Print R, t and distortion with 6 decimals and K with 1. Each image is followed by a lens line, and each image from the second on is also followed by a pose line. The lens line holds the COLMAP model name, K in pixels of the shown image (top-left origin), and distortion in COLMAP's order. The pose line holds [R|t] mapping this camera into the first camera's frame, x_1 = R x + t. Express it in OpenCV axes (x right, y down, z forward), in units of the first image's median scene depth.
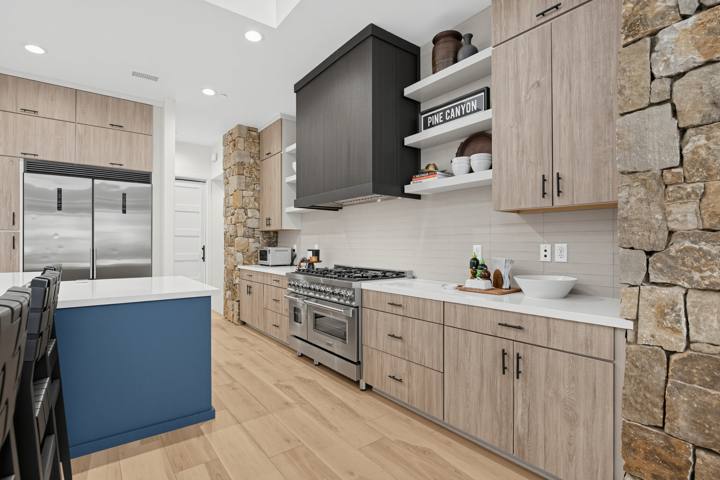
lens RADIAL K [[352.4, 0, 360.0], [0, 352.4, 240.0], [0, 0, 1]] dist [0.002070, 0.000332]
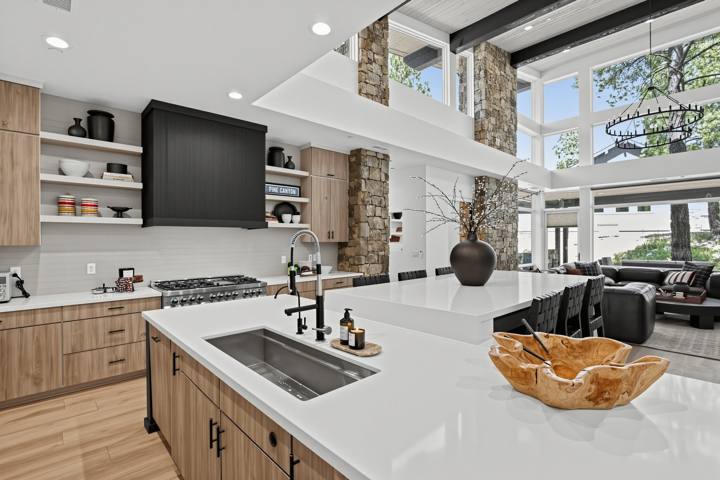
lens RADIAL K [[352.4, 0, 360.0], [0, 352.4, 240.0], [0, 0, 1]] dist [0.002070, 0.000332]
pose [[-0.090957, 0.010480, 0.995800, -1.180092], [-0.000033, 0.999945, -0.010527, -0.041179], [-0.995855, -0.000990, -0.090951, 0.504671]]
